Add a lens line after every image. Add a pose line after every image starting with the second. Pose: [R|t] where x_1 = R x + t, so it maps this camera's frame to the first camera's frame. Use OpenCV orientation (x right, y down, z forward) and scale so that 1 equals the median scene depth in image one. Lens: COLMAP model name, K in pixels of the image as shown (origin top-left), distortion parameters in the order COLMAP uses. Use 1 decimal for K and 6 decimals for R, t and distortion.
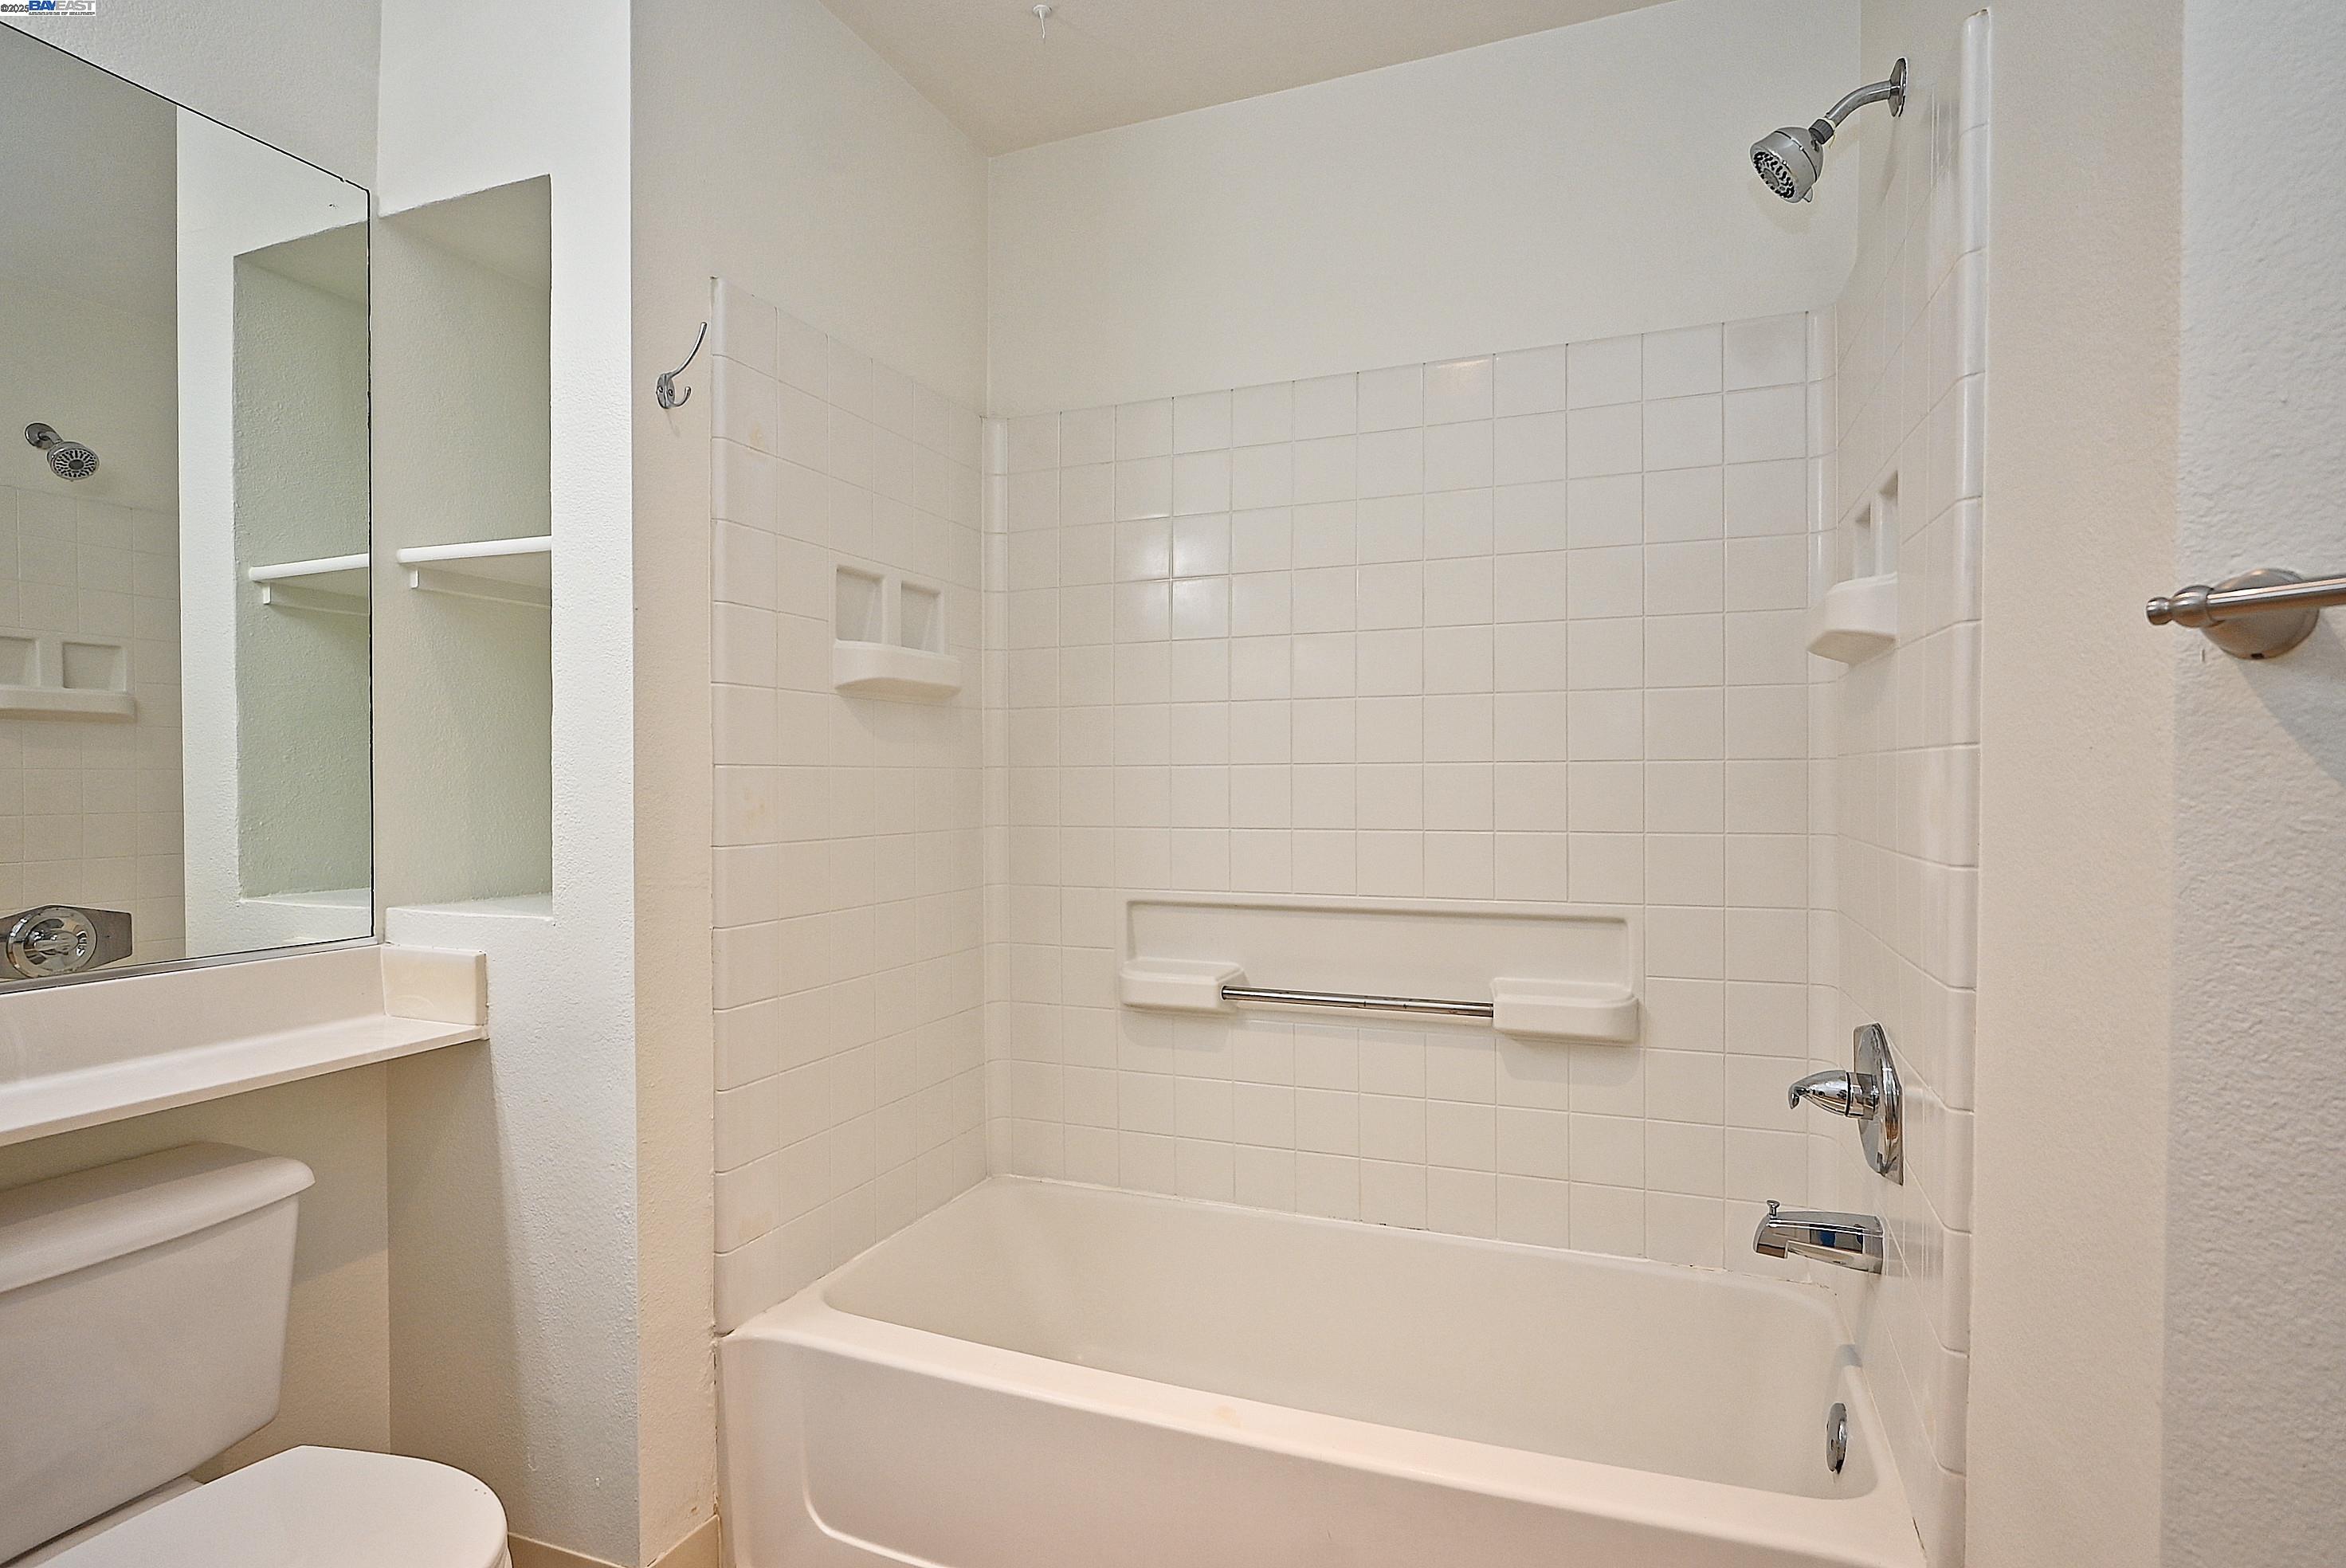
lens RADIAL K [[1145.4, 0, 1176.2], [0, 1145.4, 790.4], [0, 0, 1]] dist [-0.018493, 0.006762]
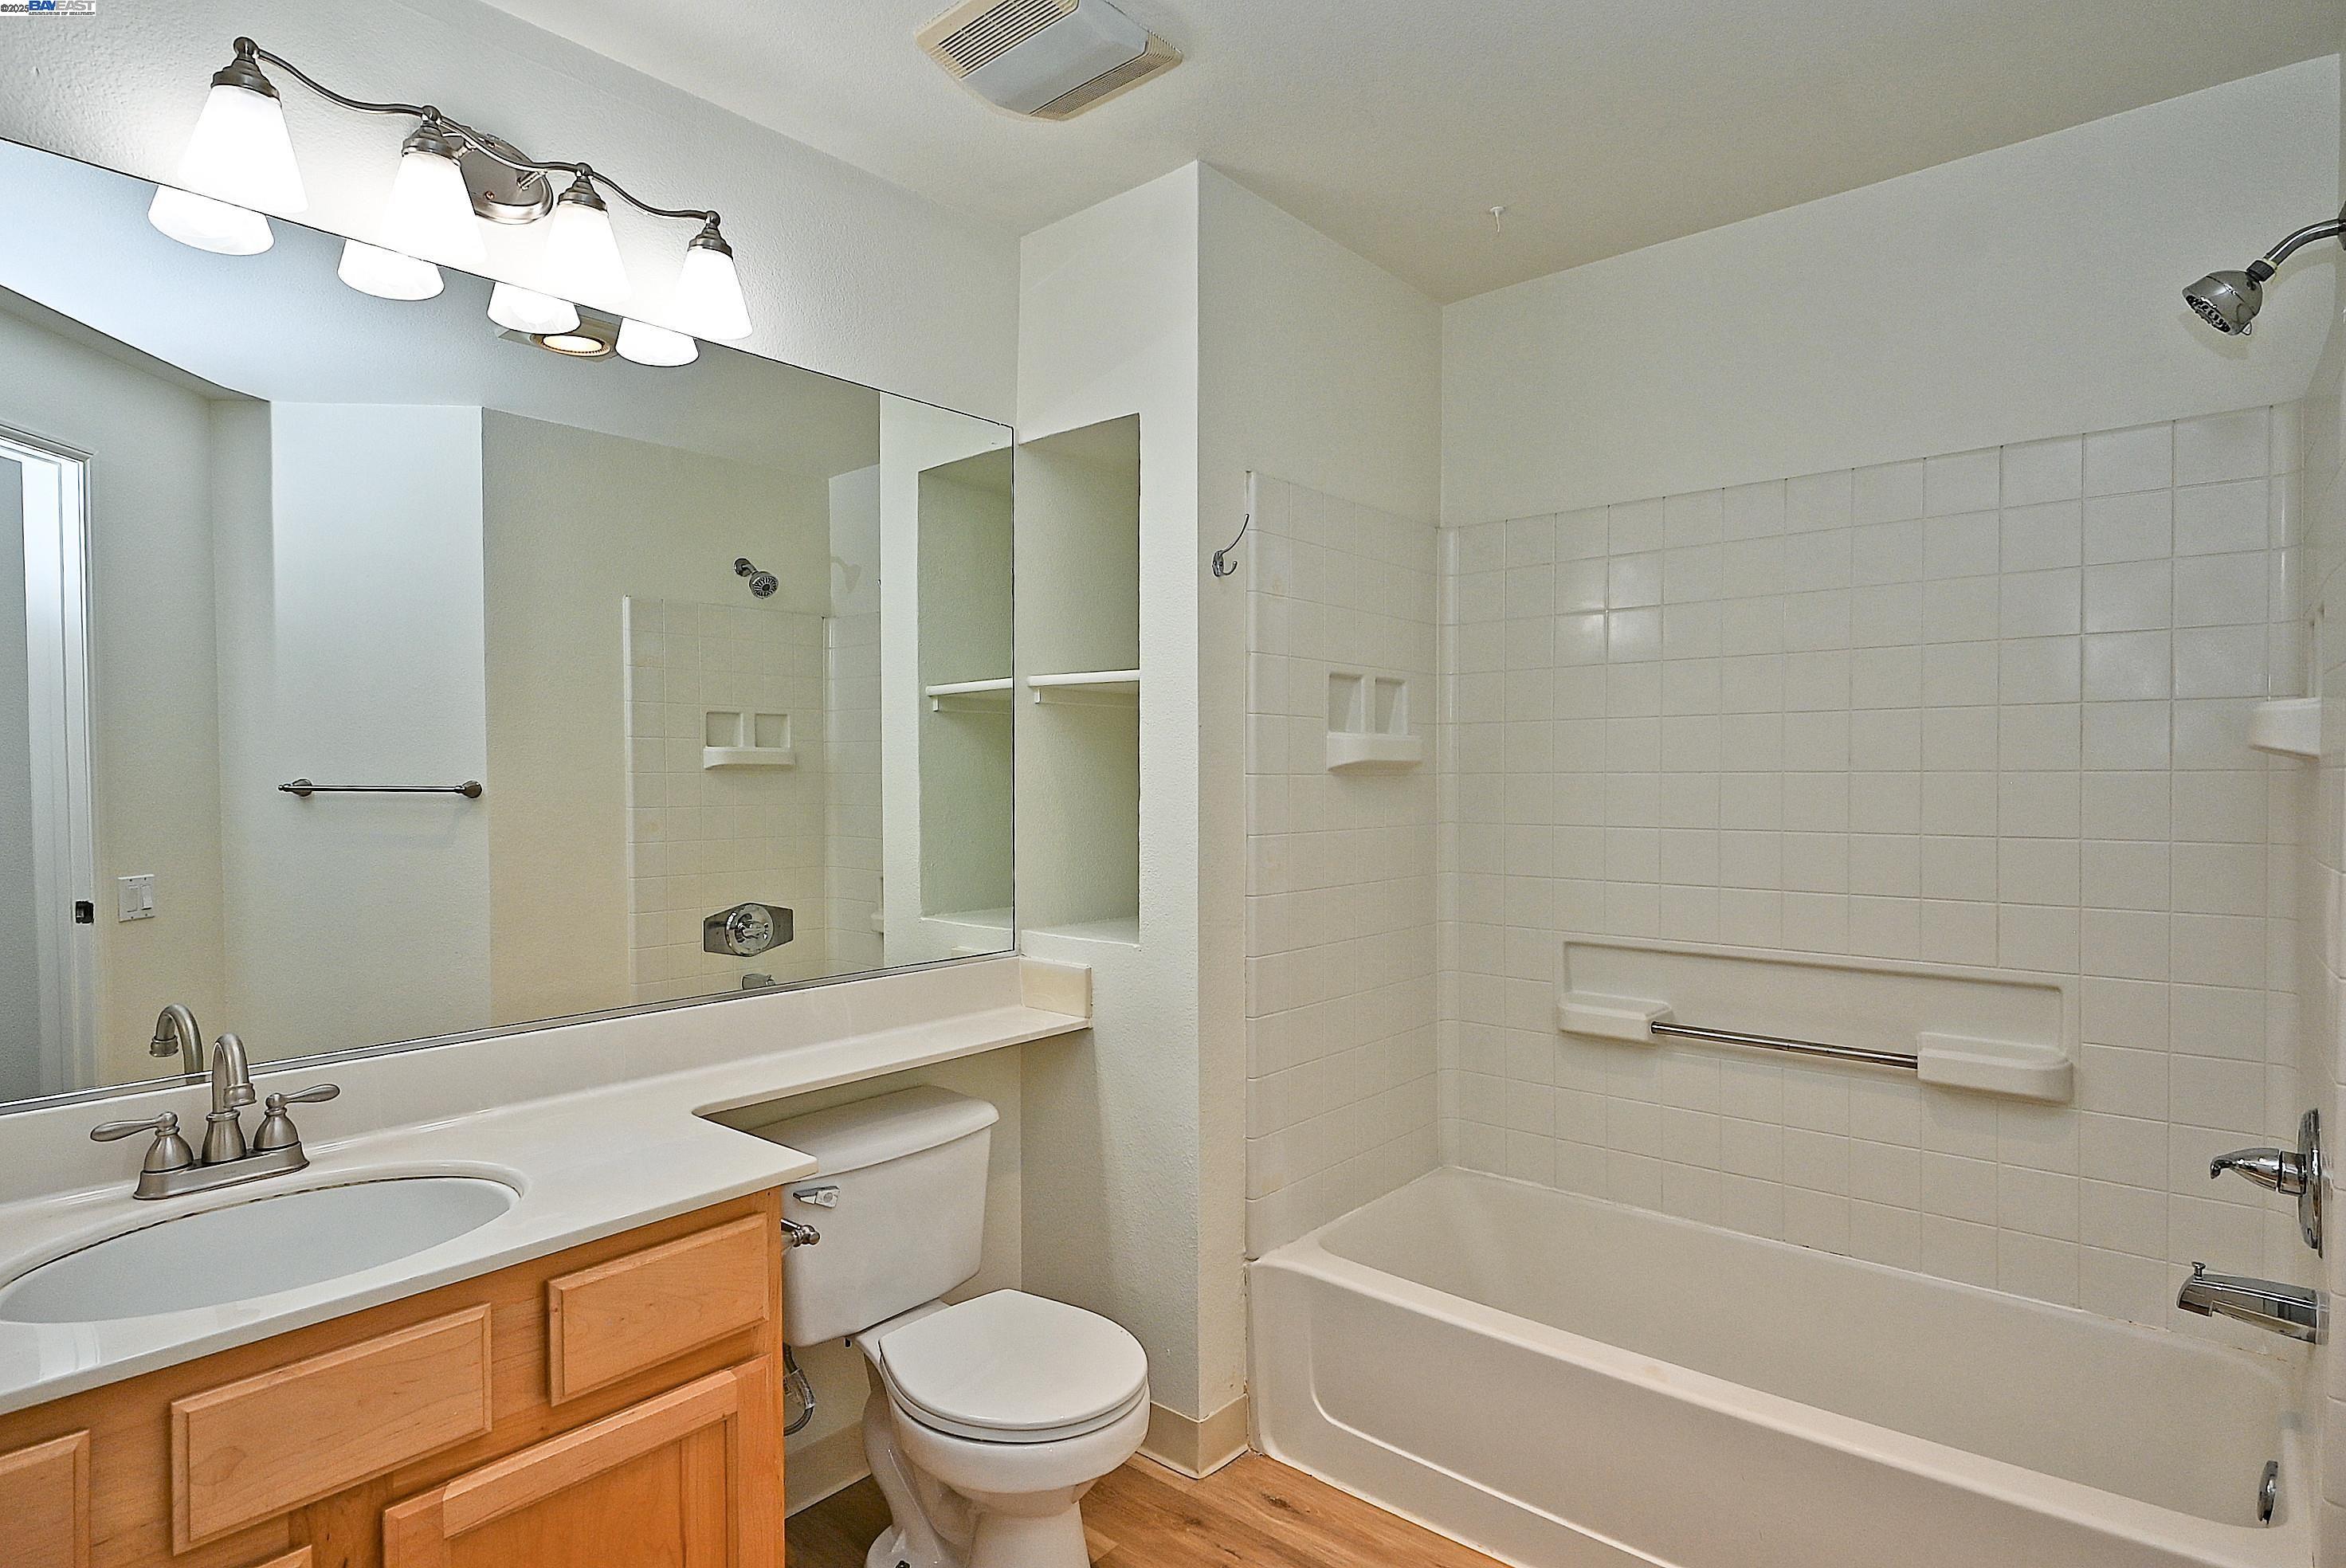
lens RADIAL K [[1195.2, 0, 1173.0], [0, 1195.2, 784.0], [0, 0, 1]] dist [-0.016646, 0.007904]
pose [[0.944123, 0.004687, -0.329561, -0.023916], [-0.002763, 0.999976, 0.006306, -0.085153], [0.329583, -0.005043, 0.944113, -0.330133]]
